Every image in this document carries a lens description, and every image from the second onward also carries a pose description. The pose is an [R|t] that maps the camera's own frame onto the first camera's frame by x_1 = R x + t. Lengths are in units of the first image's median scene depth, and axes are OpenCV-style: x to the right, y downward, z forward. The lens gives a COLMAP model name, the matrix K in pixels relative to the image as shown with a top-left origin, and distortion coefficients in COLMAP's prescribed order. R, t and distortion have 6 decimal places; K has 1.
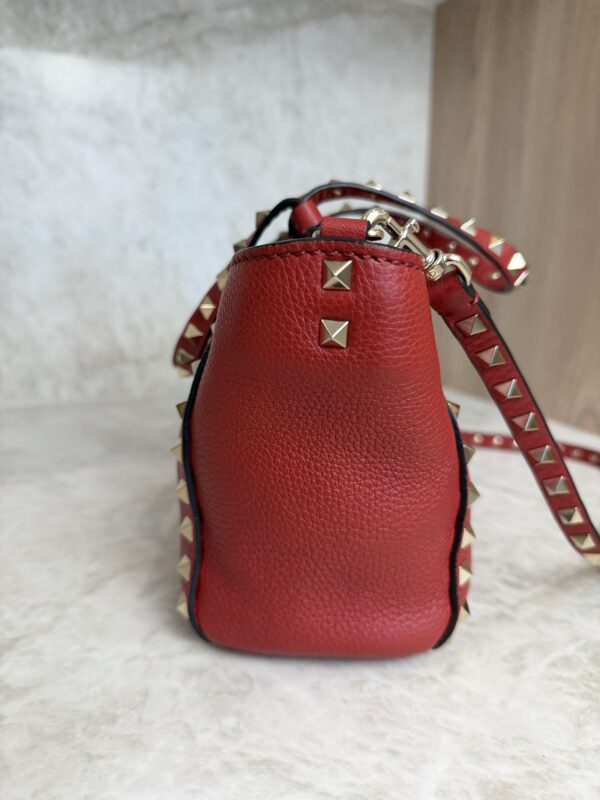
lens RADIAL K [[596.4, 0, 303.9], [0, 596.4, 397.4], [0, 0, 1]] dist [-0.052889, 0.010530]
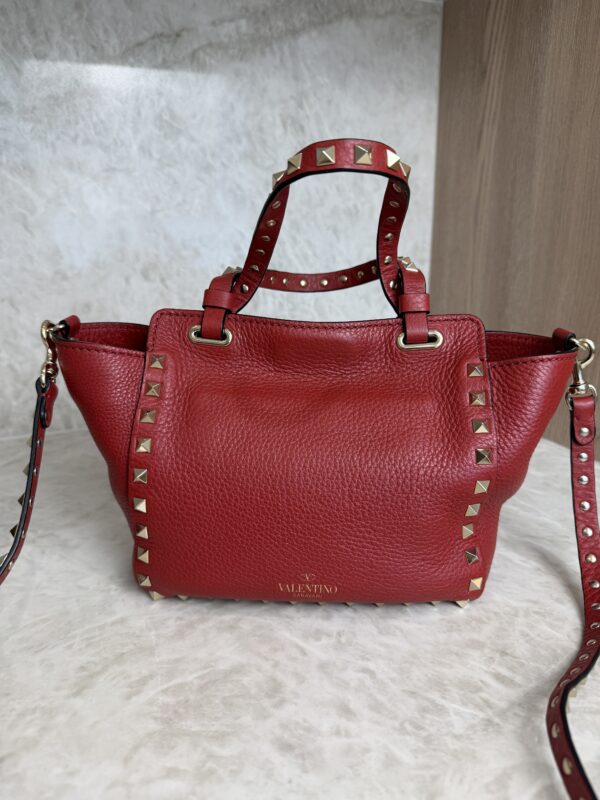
lens RADIAL K [[580.7, 0, 301.5], [0, 580.7, 397.6], [0, 0, 1]] dist [-0.030485, 0.005227]
pose [[0.998725, -0.017089, -0.047510, 0.100032], [0.019705, 0.998283, 0.055155, -0.295098], [0.046486, -0.056021, 0.997347, 0.082557]]
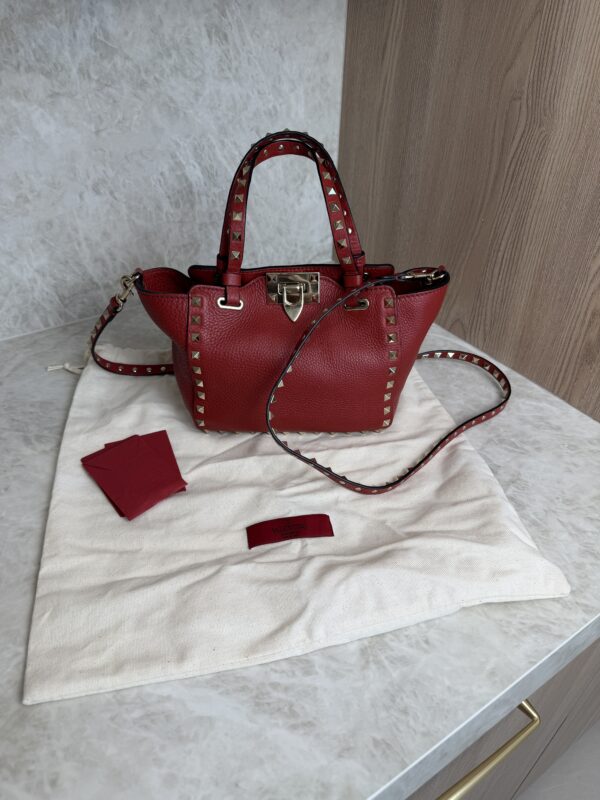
lens RADIAL K [[568.4, 0, 304.3], [0, 568.4, 400.0], [0, 0, 1]] dist [-0.023409, -0.001694]
pose [[0.988695, -0.083838, 0.124314, -0.149906], [0.025052, 0.909788, 0.414316, -0.996901], [-0.147835, -0.406518, 0.901603, -0.586276]]
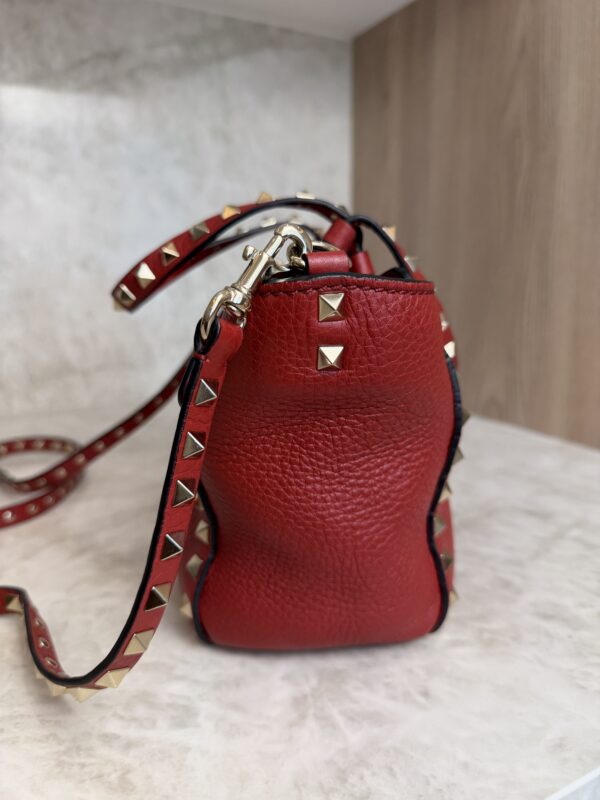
lens RADIAL K [[596.4, 0, 303.9], [0, 596.4, 397.4], [0, 0, 1]] dist [-0.052889, 0.010530]
pose [[0.998060, -0.037571, 0.049645, 0.193687], [0.038615, 0.999050, -0.020223, 0.069297], [-0.048838, 0.022101, 0.998562, -0.277224]]
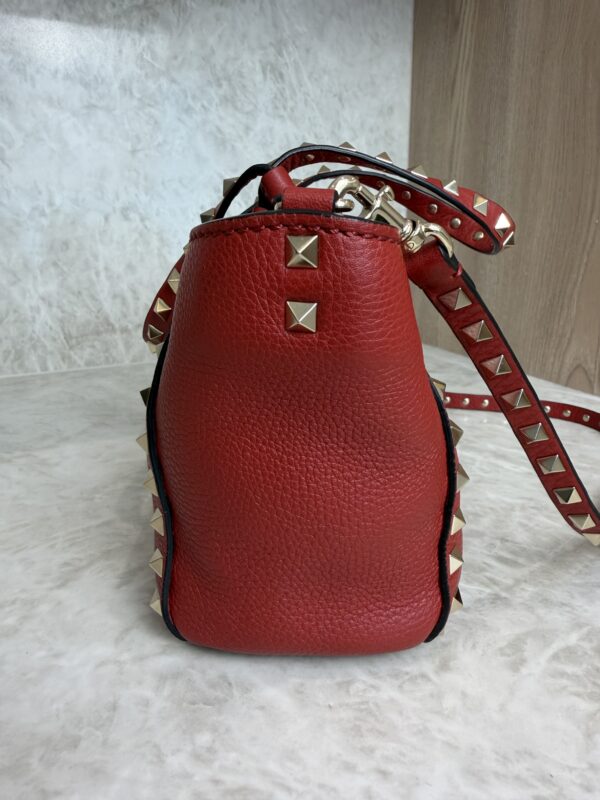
lens RADIAL K [[574.5, 0, 302.0], [0, 574.5, 356.7], [0, 0, 1]] dist [-0.026466, 0.027905]
pose [[0.999610, -0.027498, 0.004843, 0.036440], [0.027465, 0.999600, 0.006721, -0.042549], [-0.005026, -0.006586, 0.999966, 0.109398]]
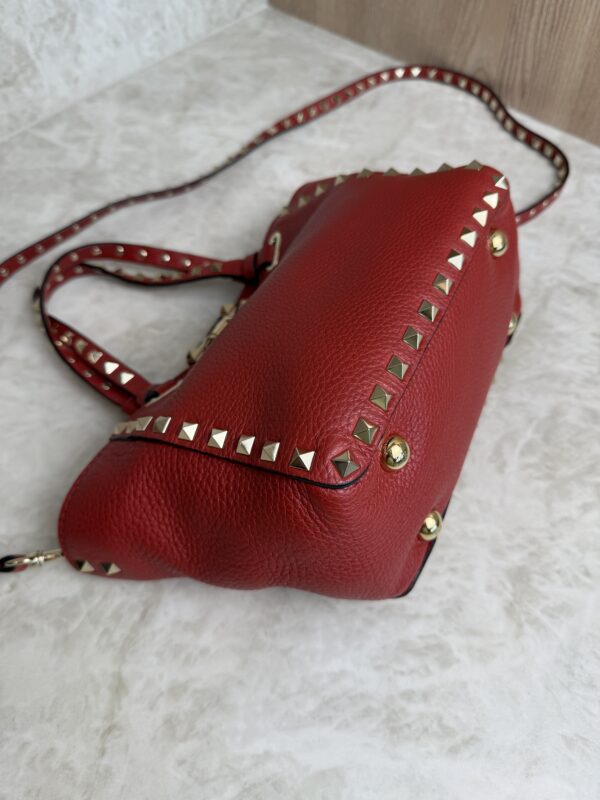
lens RADIAL K [[582.1, 0, 300.0], [0, 582.1, 400.0], [0, 0, 1]] dist [-0.041723, -0.002113]
pose [[0.931861, -0.331576, 0.147282, -0.290869], [0.136264, 0.696074, 0.704920, -0.817932], [-0.336254, -0.636819, 0.693827, 0.299819]]
